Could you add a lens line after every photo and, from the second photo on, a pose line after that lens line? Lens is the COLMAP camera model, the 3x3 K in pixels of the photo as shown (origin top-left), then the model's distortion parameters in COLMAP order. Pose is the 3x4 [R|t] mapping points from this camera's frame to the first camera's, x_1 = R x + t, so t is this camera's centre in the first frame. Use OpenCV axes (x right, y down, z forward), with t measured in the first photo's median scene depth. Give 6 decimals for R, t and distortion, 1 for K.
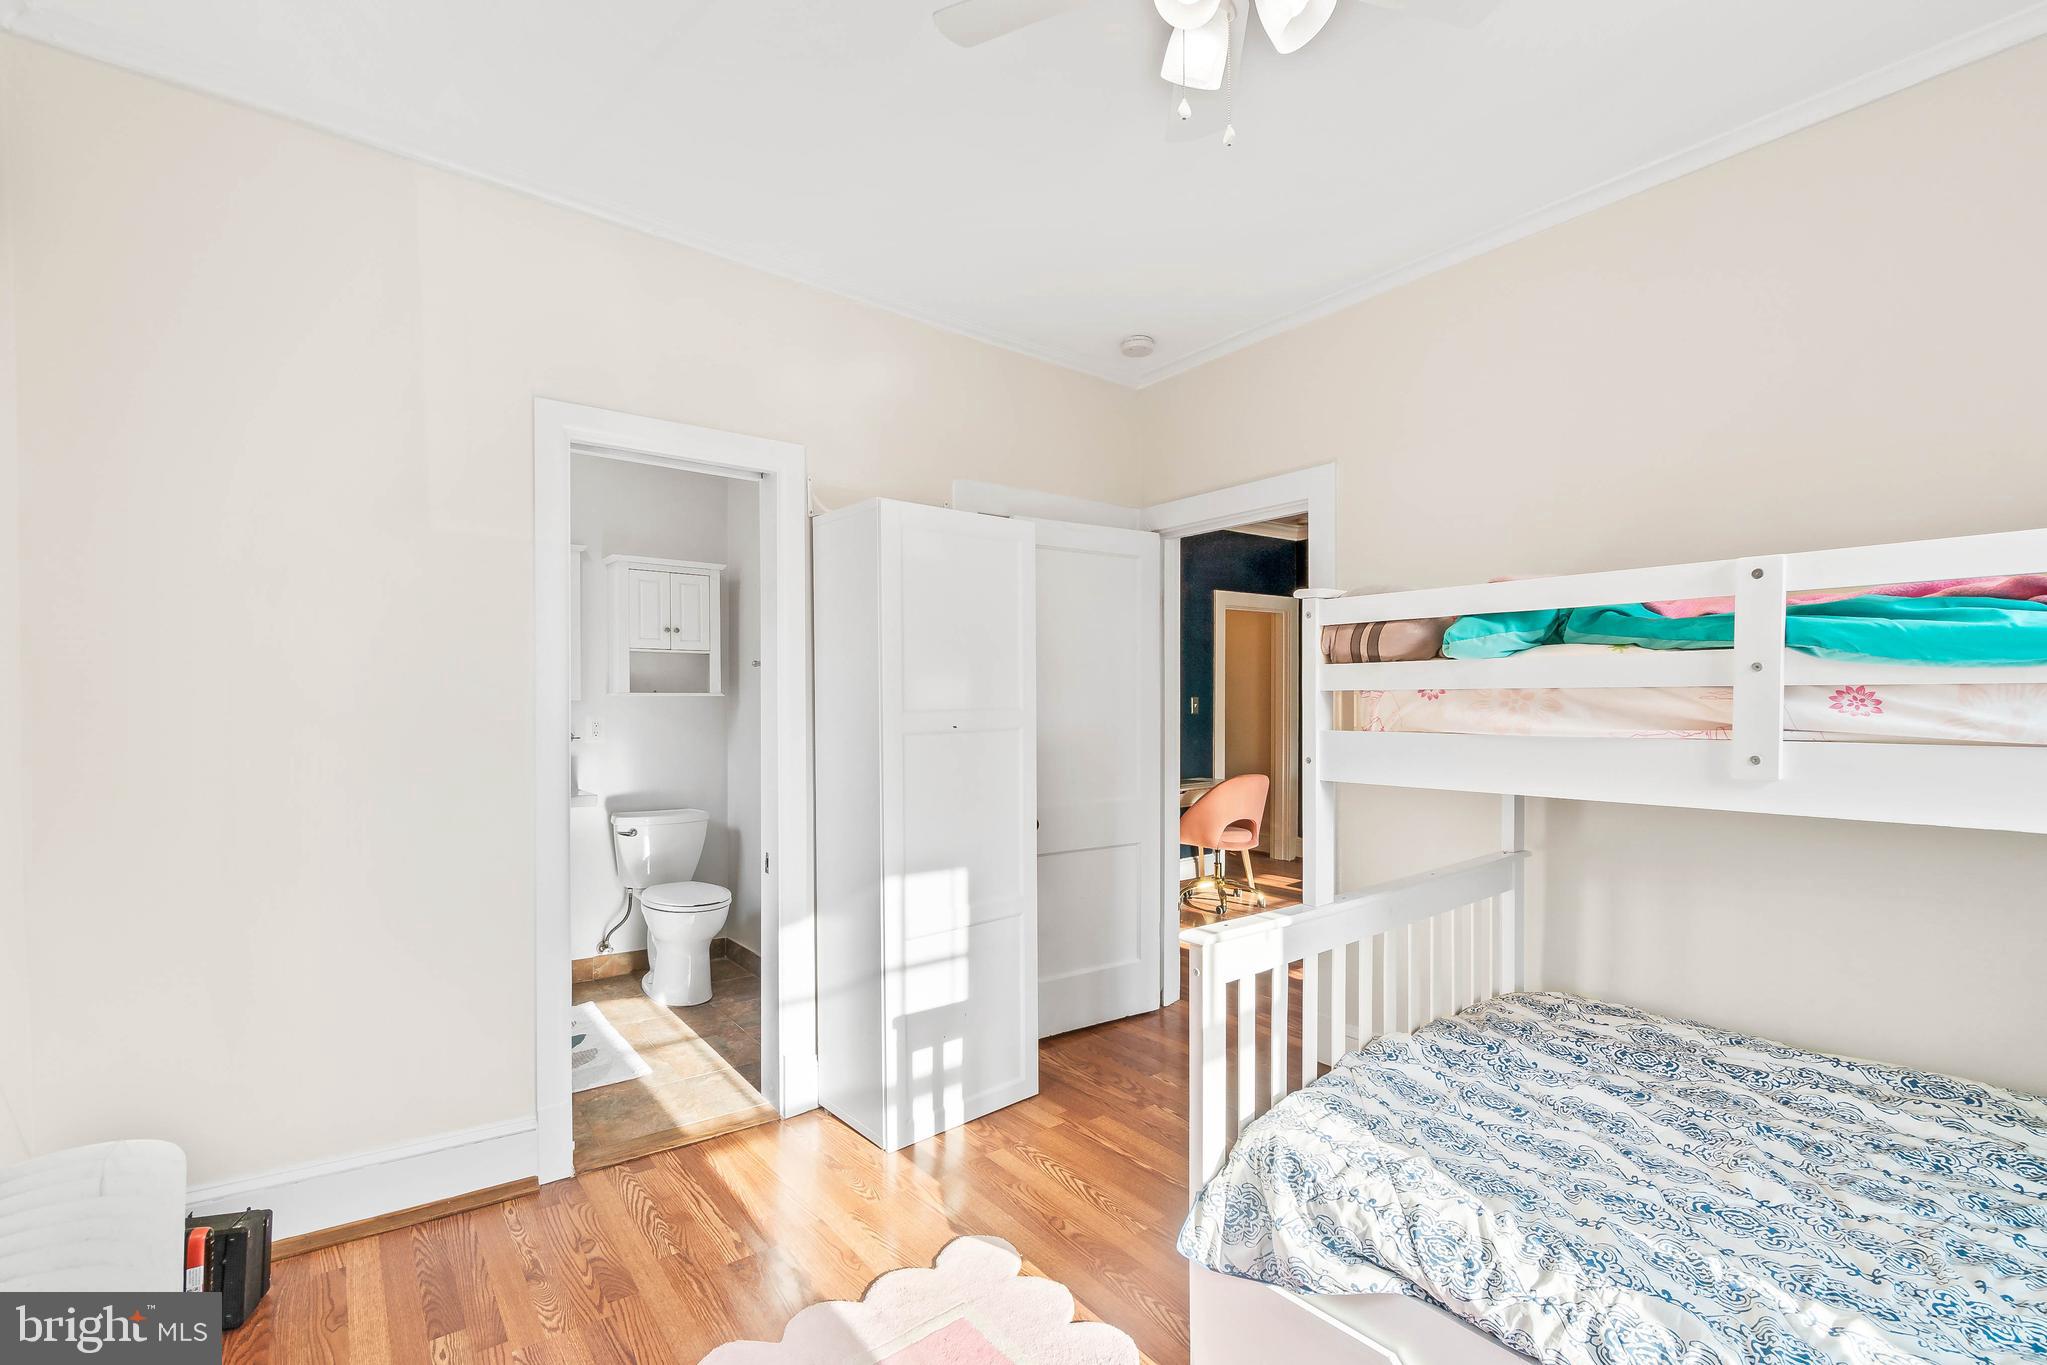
lens RADIAL K [[902.2, 0, 1016.0], [0, 902.2, 694.5], [0, 0, 1]] dist [-0.001076, -0.000913]
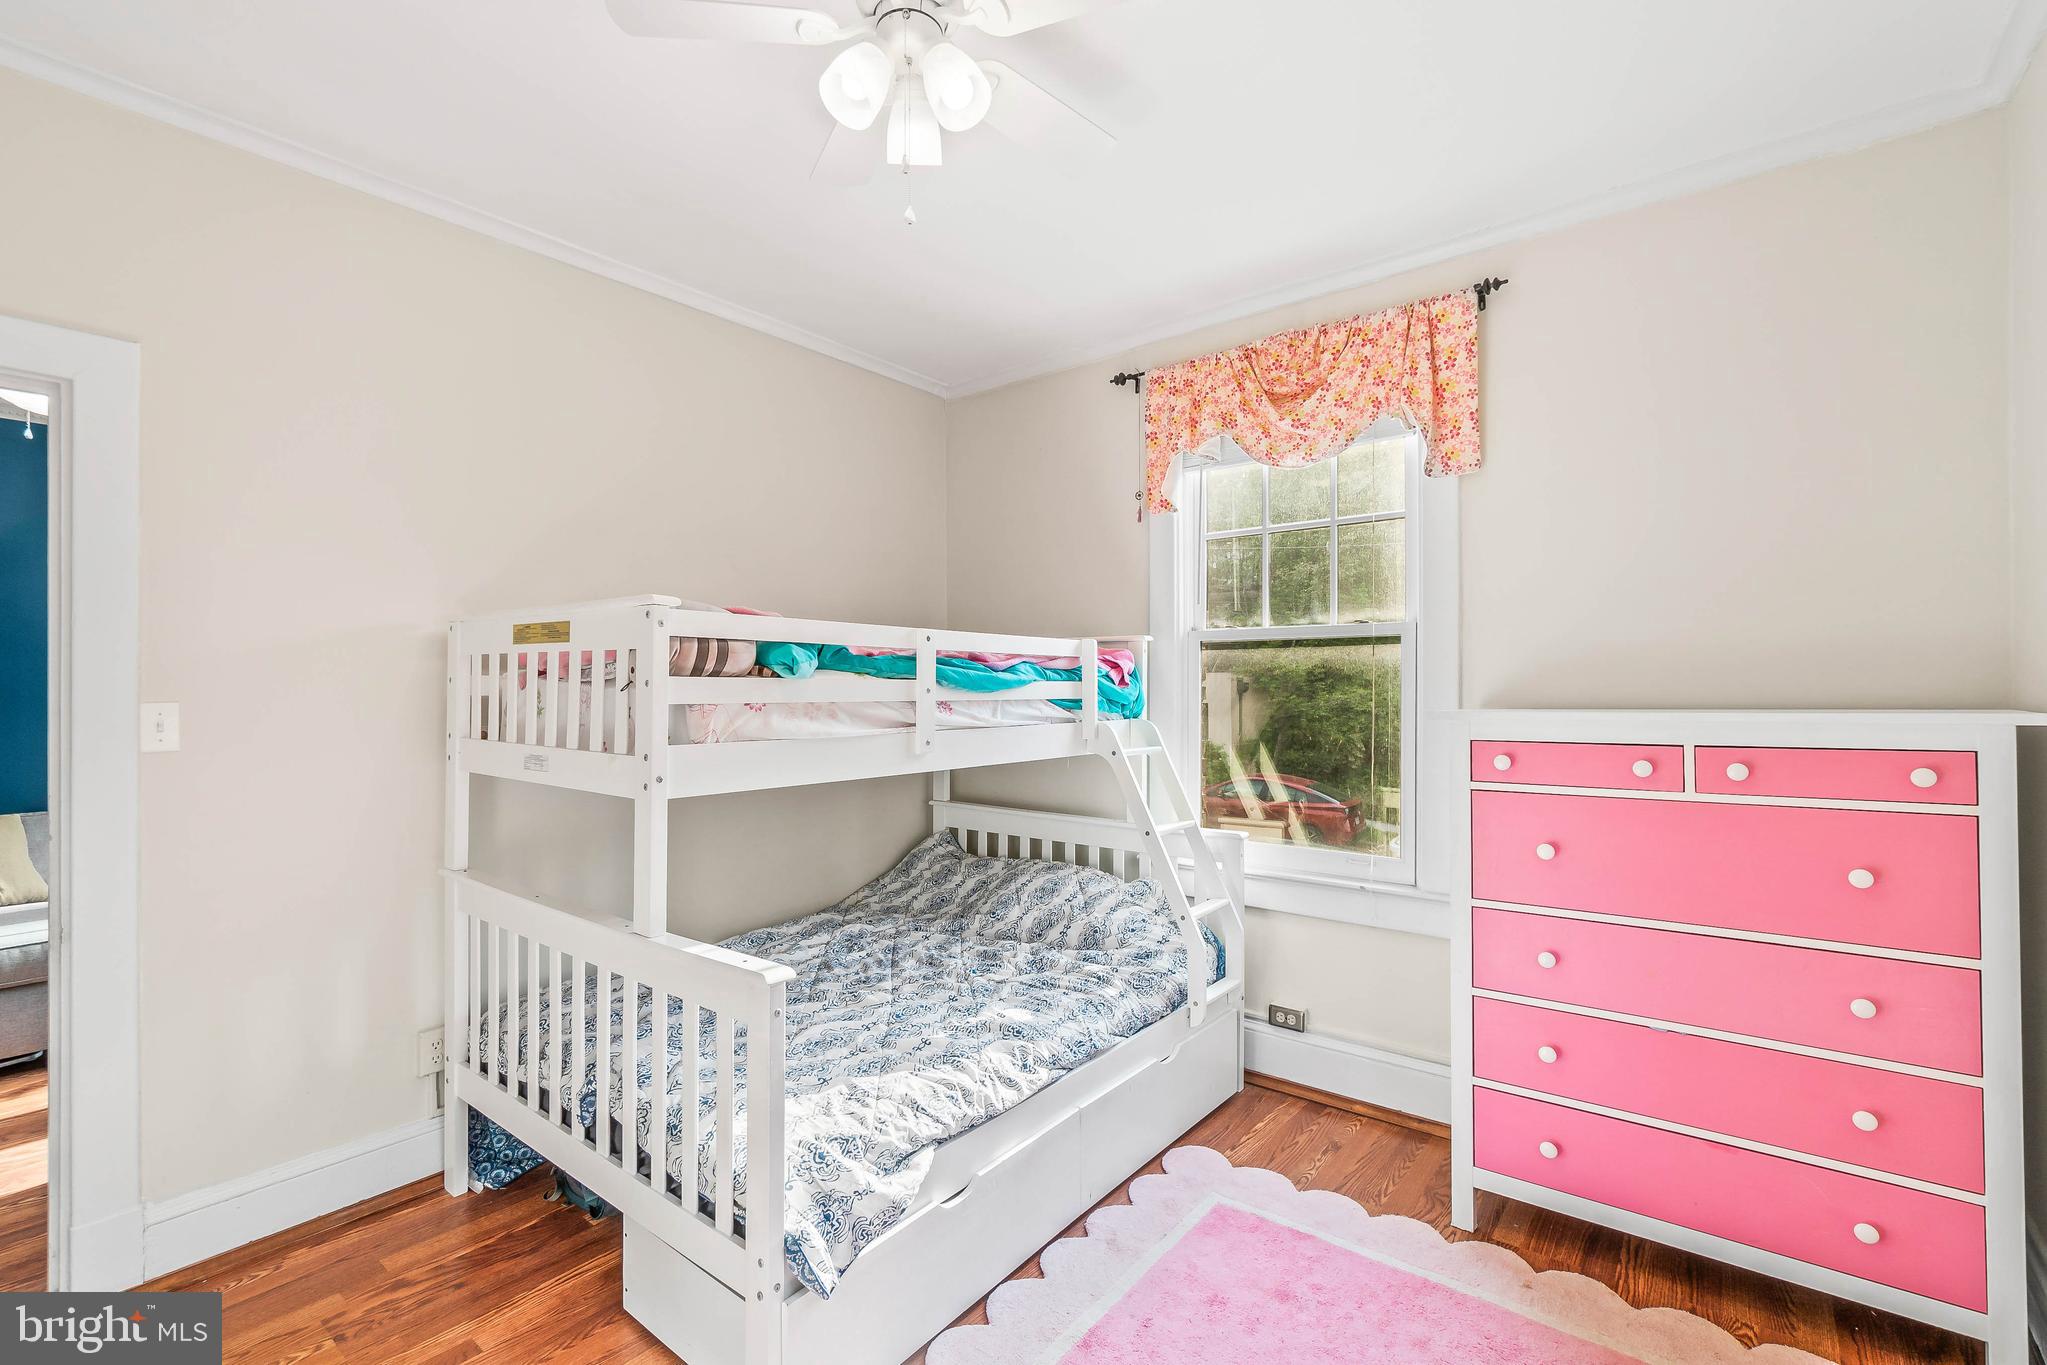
lens RADIAL K [[902.2, 0, 1015.8], [0, 902.2, 679.2], [0, 0, 1]] dist [-0.001076, -0.000913]
pose [[-0.218379, 0.014302, 0.975759, -0.706963], [-0.006799, 0.999846, -0.016177, -0.018667], [-0.975840, -0.010167, -0.218248, 0.901183]]
